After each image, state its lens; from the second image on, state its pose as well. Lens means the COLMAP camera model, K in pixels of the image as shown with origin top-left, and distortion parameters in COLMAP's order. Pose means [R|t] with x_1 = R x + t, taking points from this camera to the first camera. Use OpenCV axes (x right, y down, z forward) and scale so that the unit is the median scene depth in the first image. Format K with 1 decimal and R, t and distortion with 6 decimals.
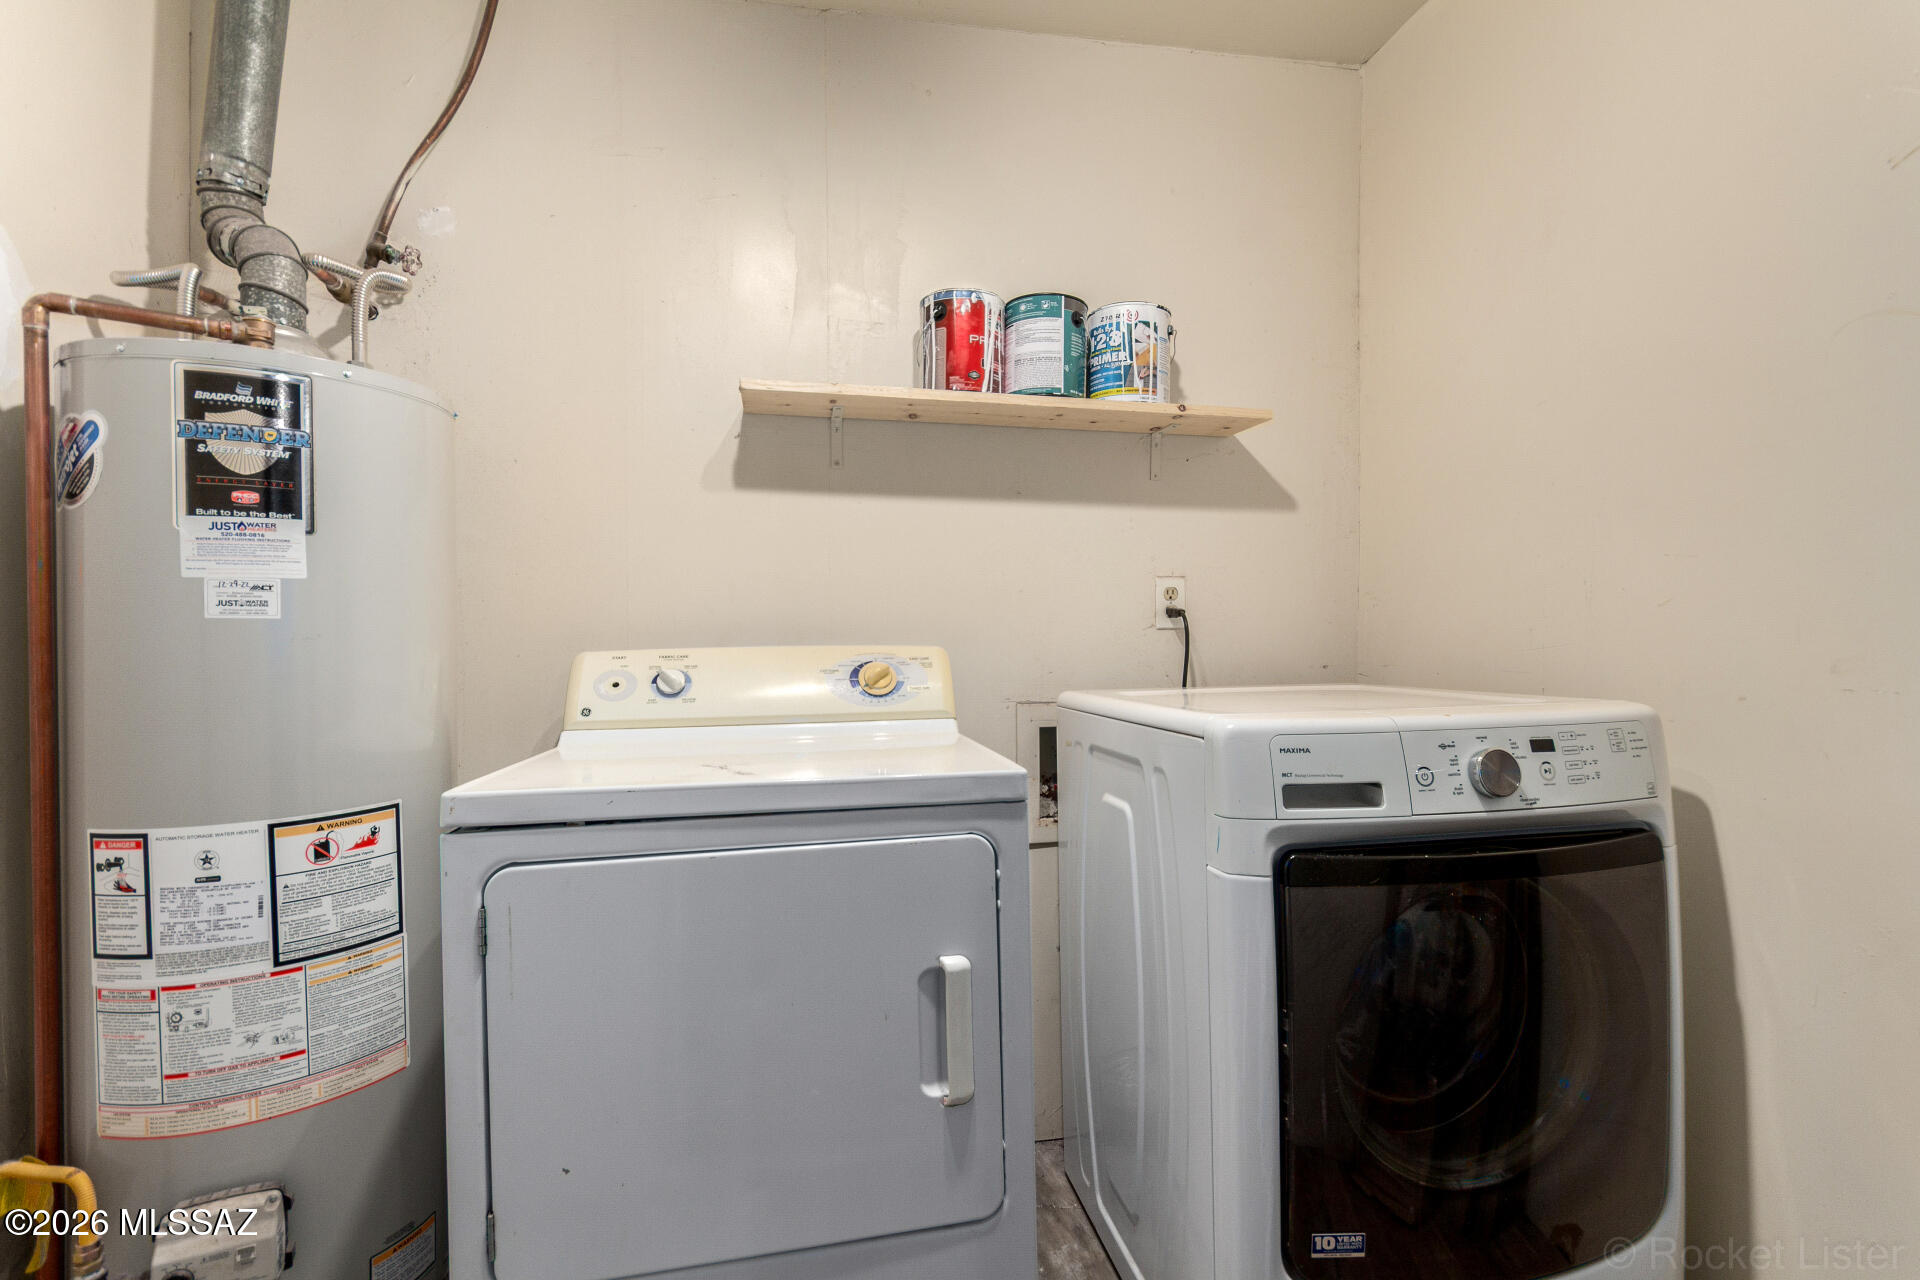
lens RADIAL K [[892.9, 0, 970.4], [0, 892.9, 633.0], [0, 0, 1]] dist [0.003626, 0.000832]
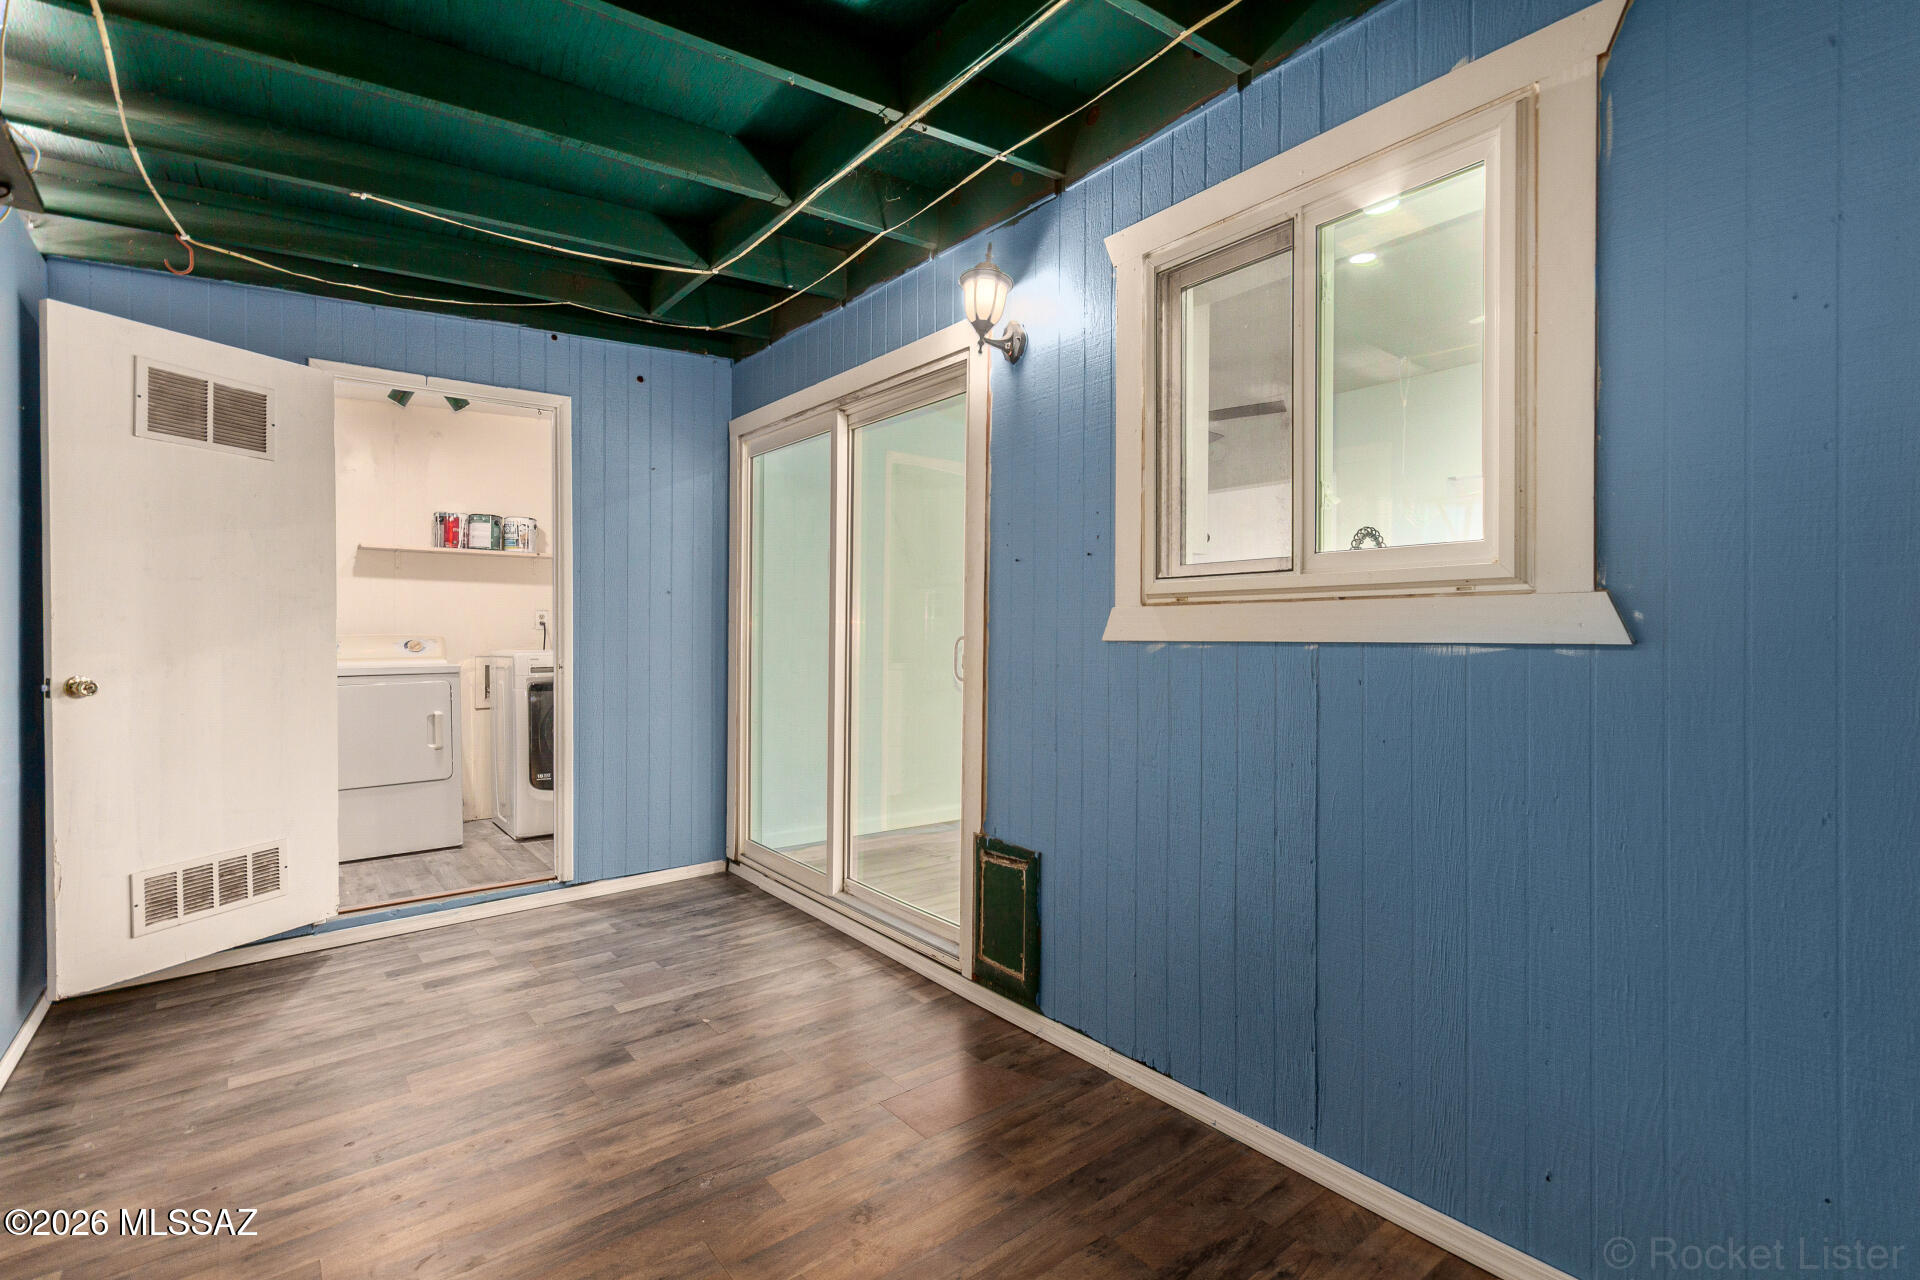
lens RADIAL K [[892.9, 0, 970.4], [0, 892.9, 633.0], [0, 0, 1]] dist [0.003626, 0.000832]
pose [[0.901446, 0.003718, 0.432875, 0.254007], [-0.003213, 0.999993, -0.001897, 0.008137], [-0.432879, 0.000319, 0.901452, -2.322325]]
